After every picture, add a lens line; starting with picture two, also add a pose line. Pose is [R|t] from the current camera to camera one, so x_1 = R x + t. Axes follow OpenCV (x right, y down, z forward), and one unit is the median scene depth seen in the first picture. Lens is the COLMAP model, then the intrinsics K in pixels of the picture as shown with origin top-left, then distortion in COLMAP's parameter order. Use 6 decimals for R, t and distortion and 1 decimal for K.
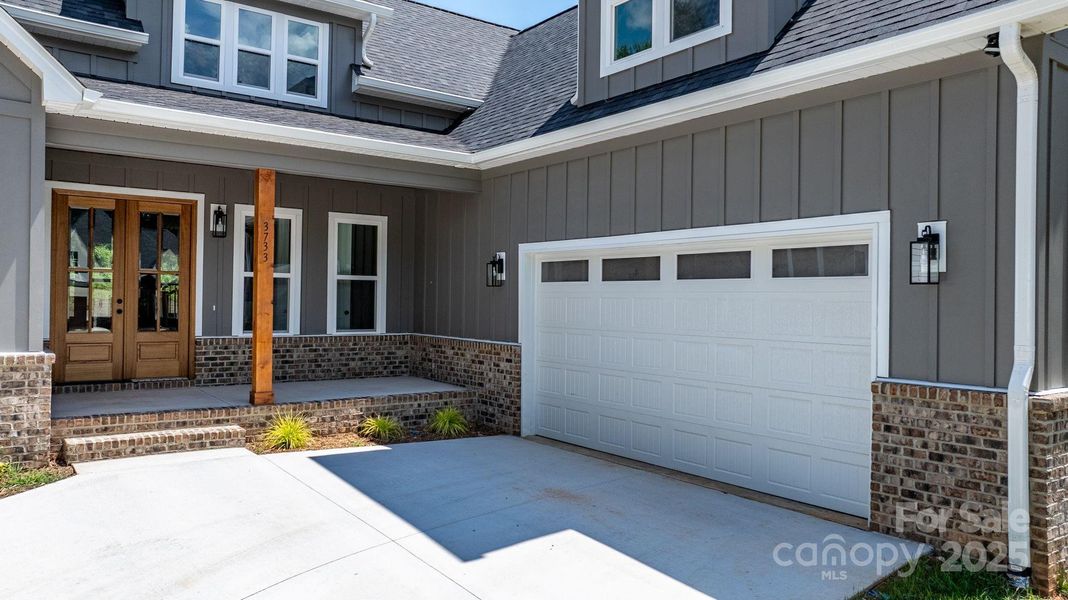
lens RADIAL K [[741.6, 0, 511.6], [0, 741.6, 298.8], [0, 0, 1]] dist [-0.001547, -0.000700]
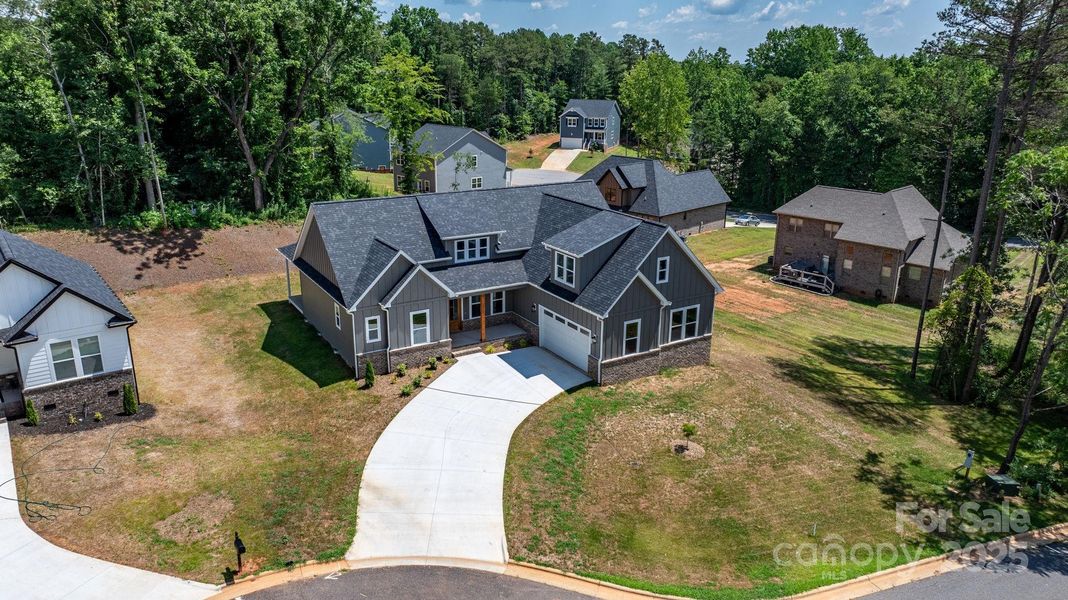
lens RADIAL K [[741.6, 0, 511.6], [0, 741.6, 298.8], [0, 0, 1]] dist [-0.001547, -0.000700]
pose [[0.997126, 0.015578, -0.074136, 0.190023], [0.008407, 0.949827, 0.312663, -1.610281], [0.075287, -0.312388, 0.946967, -3.414504]]
